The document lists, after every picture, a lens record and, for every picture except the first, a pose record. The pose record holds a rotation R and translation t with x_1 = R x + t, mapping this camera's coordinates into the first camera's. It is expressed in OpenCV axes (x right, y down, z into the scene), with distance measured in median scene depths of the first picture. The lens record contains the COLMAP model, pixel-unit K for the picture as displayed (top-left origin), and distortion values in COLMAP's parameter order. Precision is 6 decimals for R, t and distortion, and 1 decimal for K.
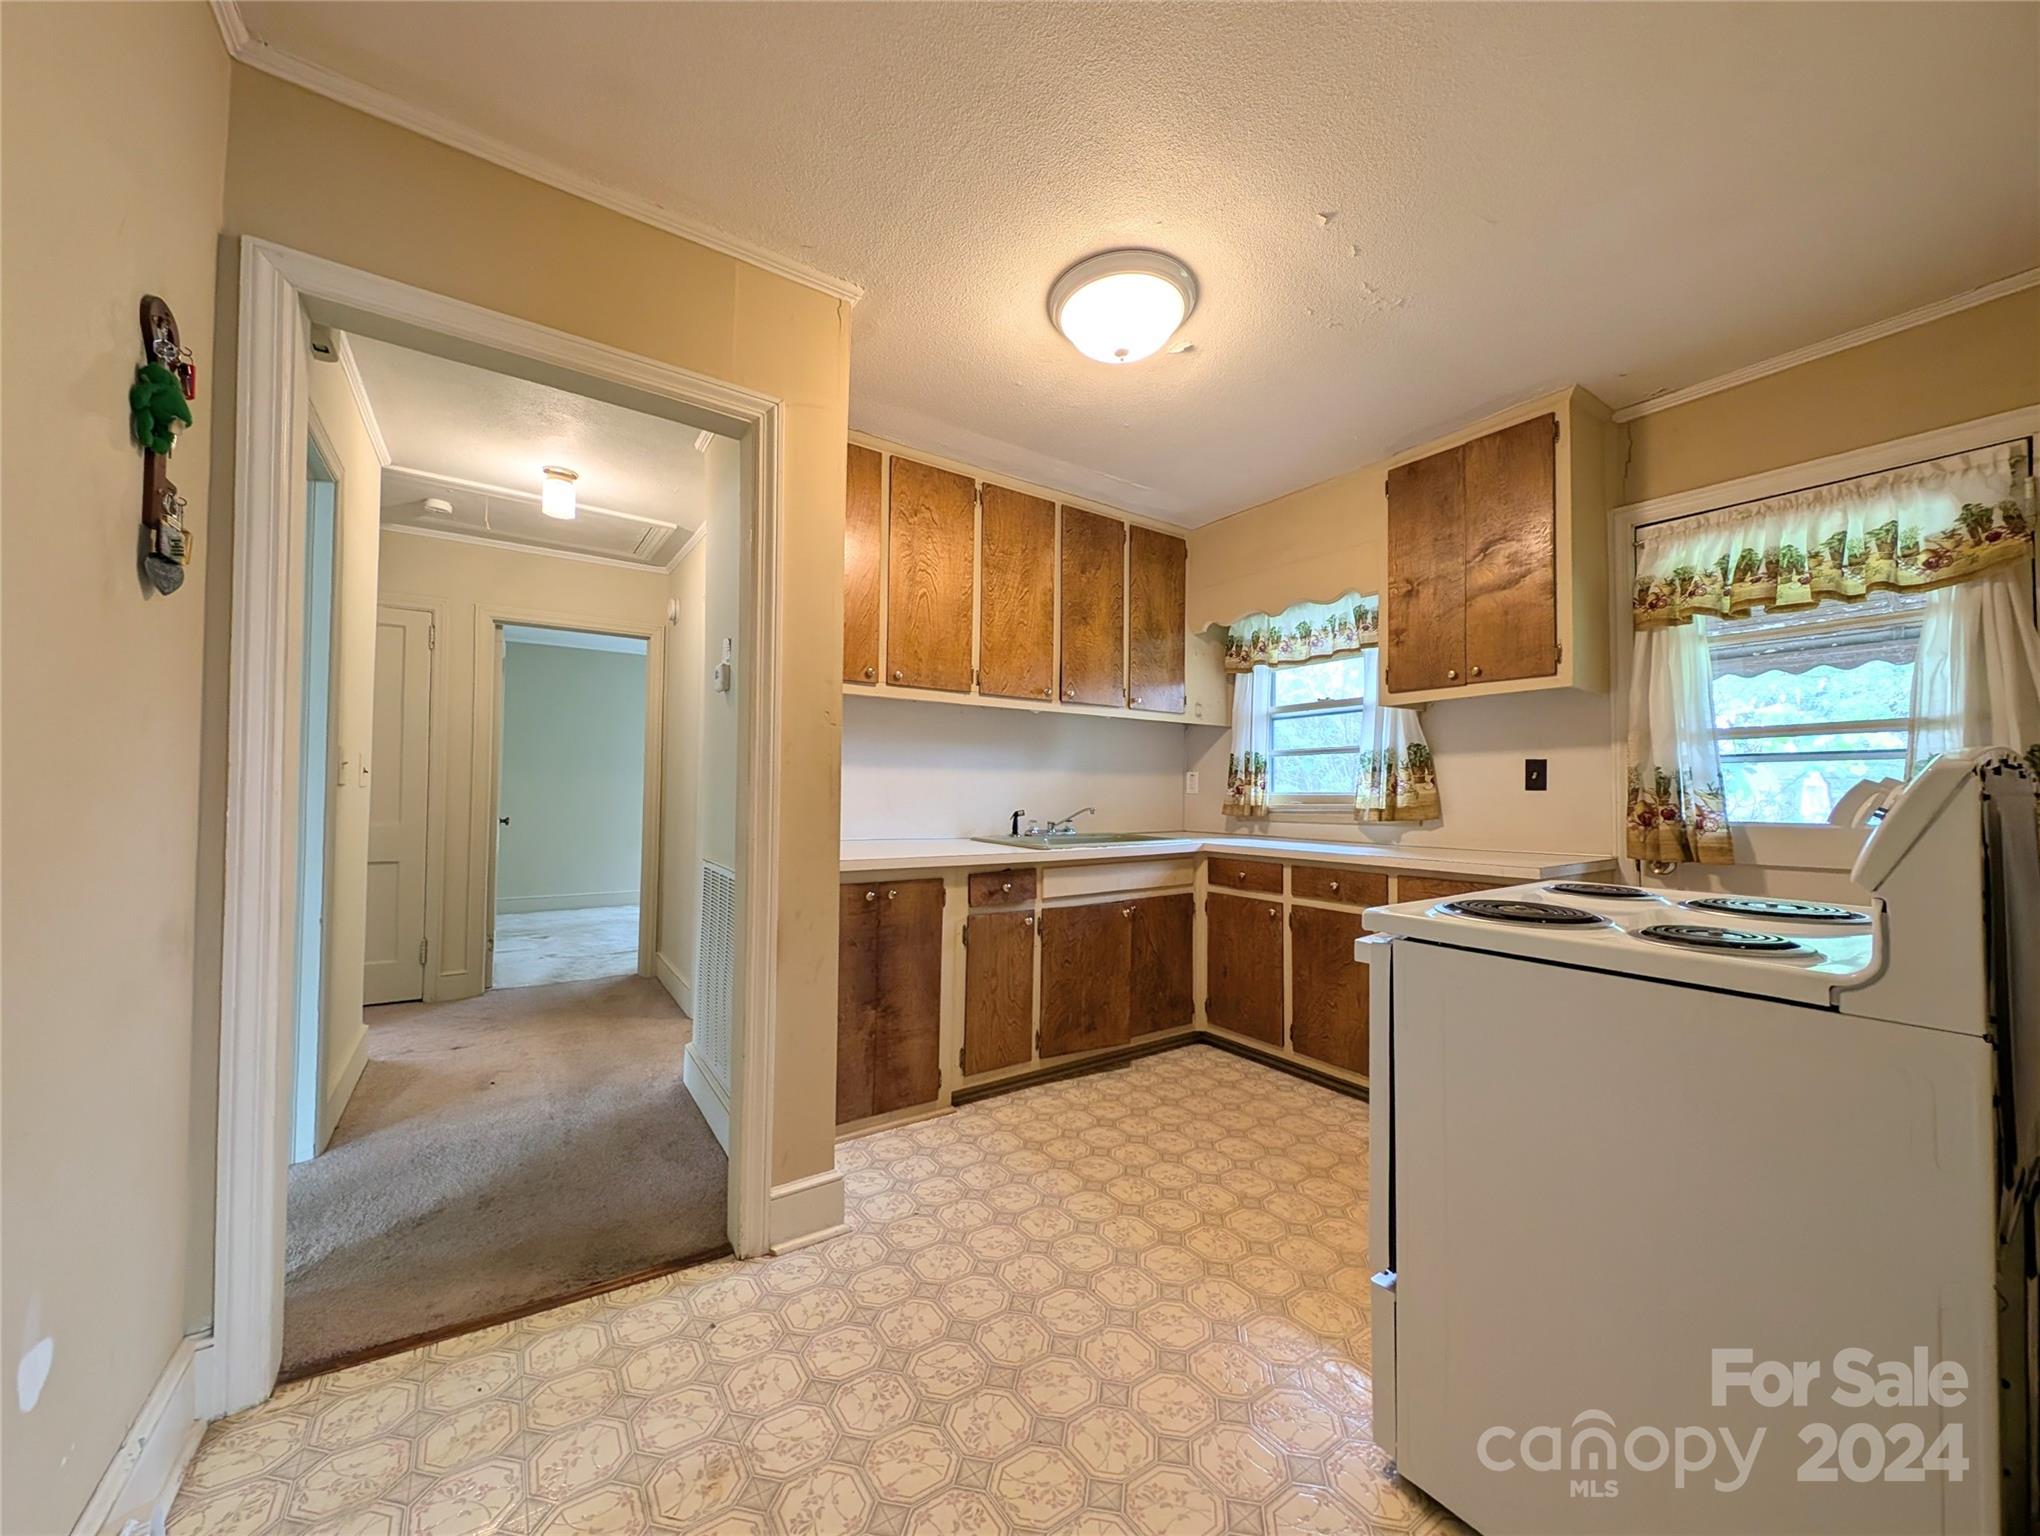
lens RADIAL K [[764.0, 0, 1018.7], [0, 764.0, 774.3], [0, 0, 1]] dist [0.013499, -0.006049]
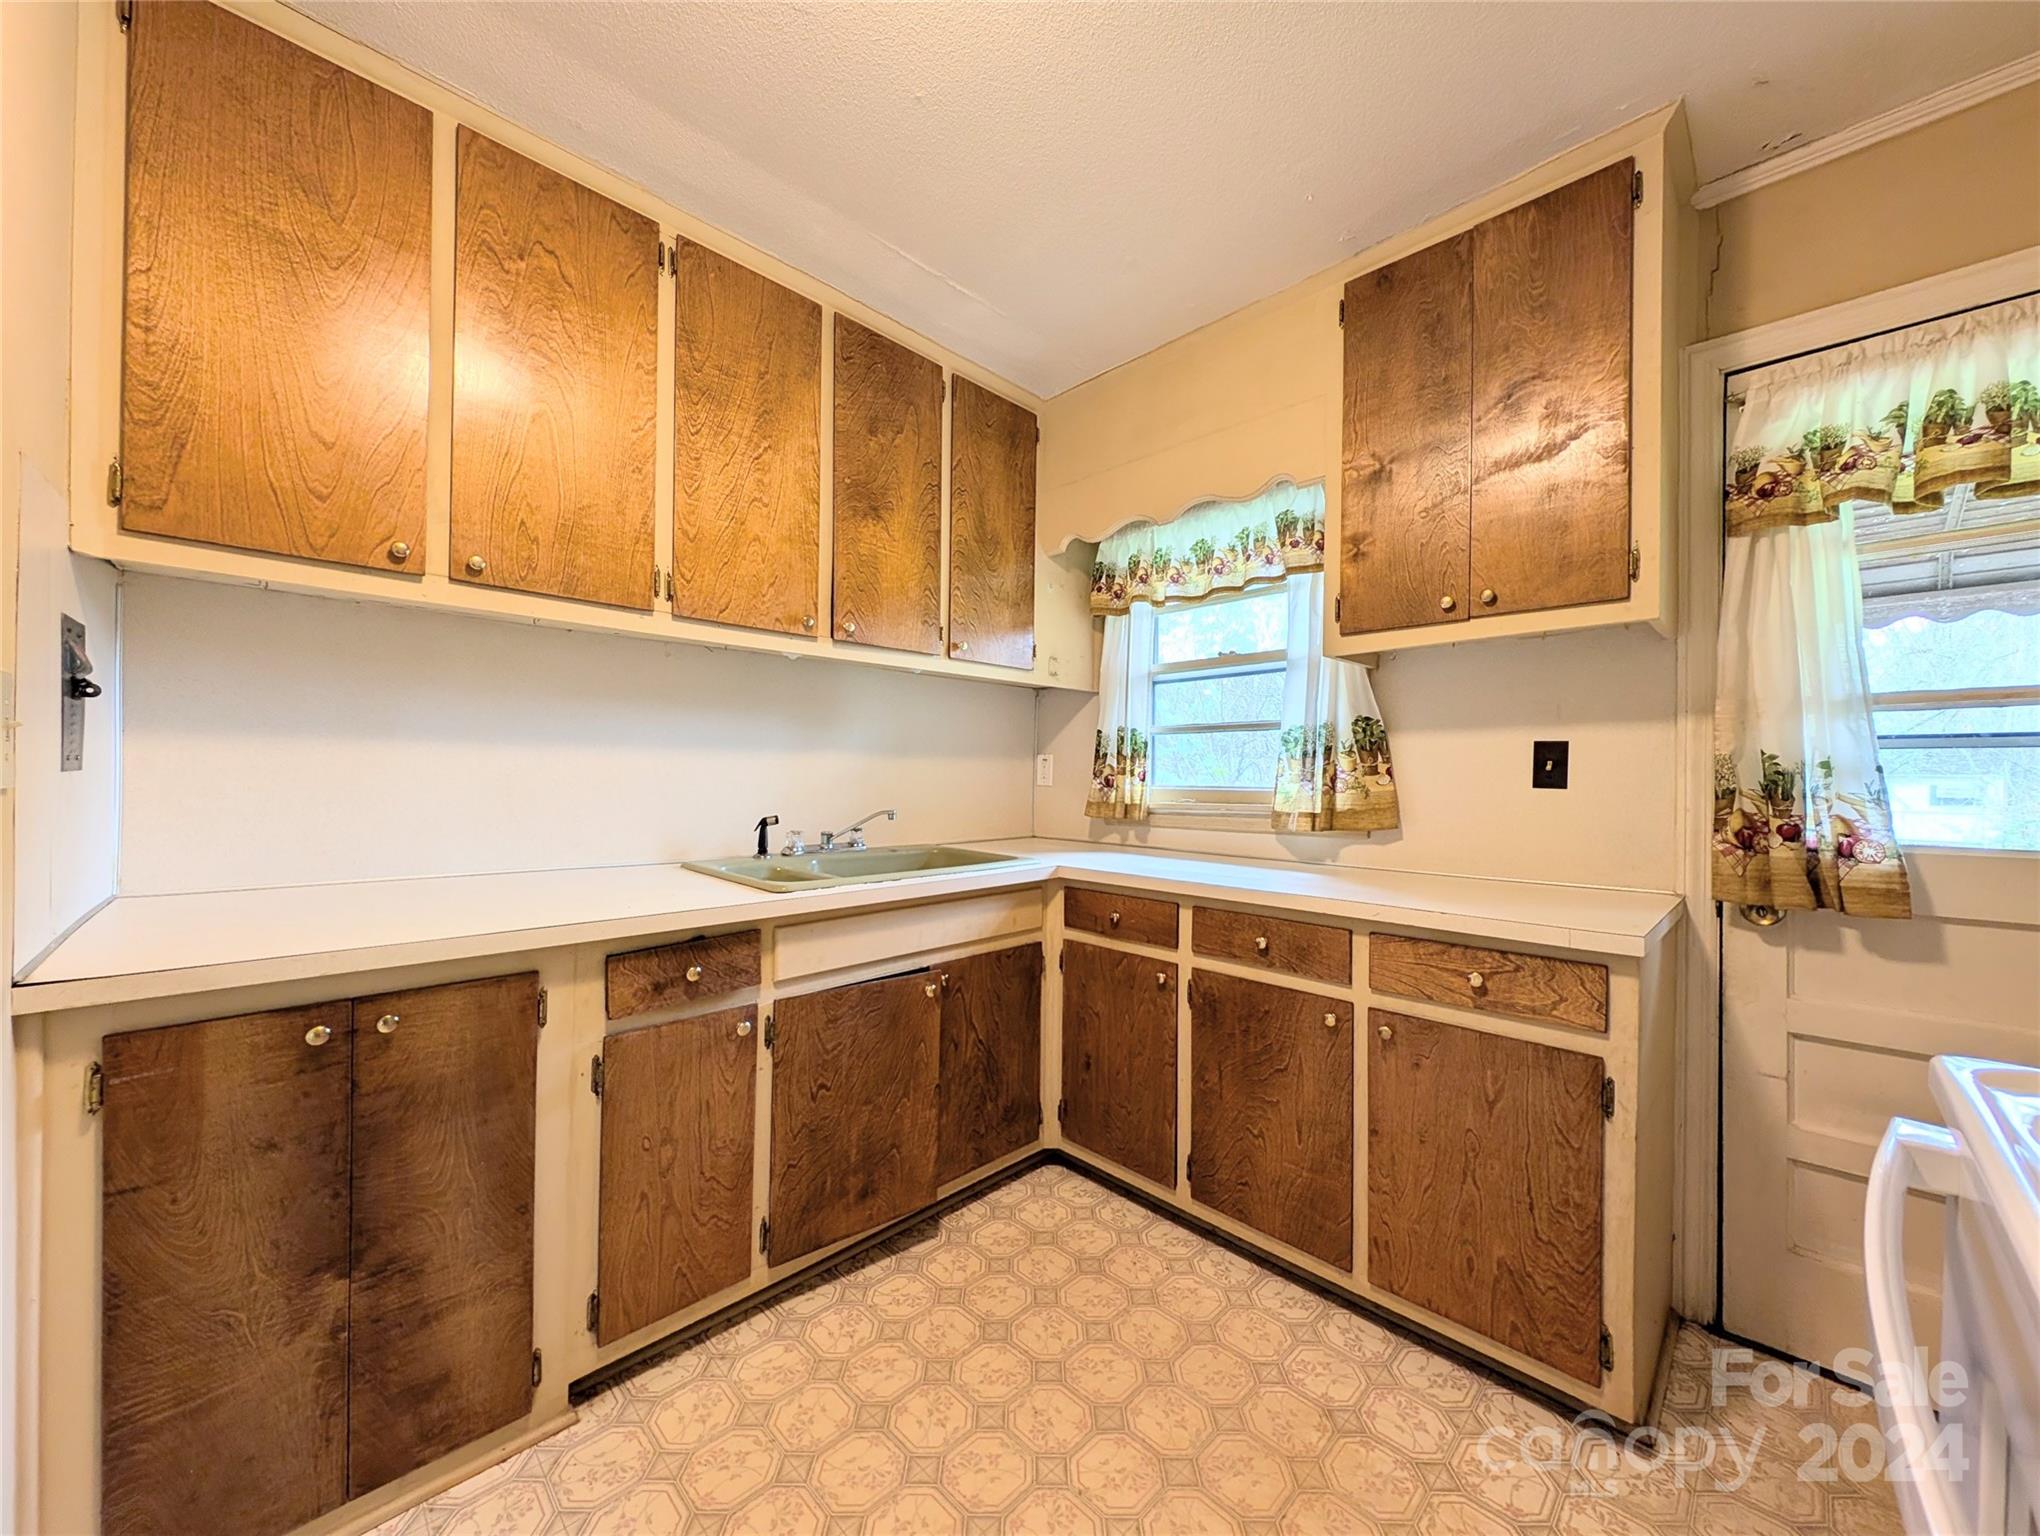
lens RADIAL K [[764.0, 0, 1018.7], [0, 764.0, 774.3], [0, 0, 1]] dist [0.013499, -0.006049]
pose [[0.984191, 0.001958, 0.177102, 0.104236], [-0.006693, 0.999636, 0.026141, -0.004964], [-0.176986, -0.026913, 0.983845, 0.410212]]
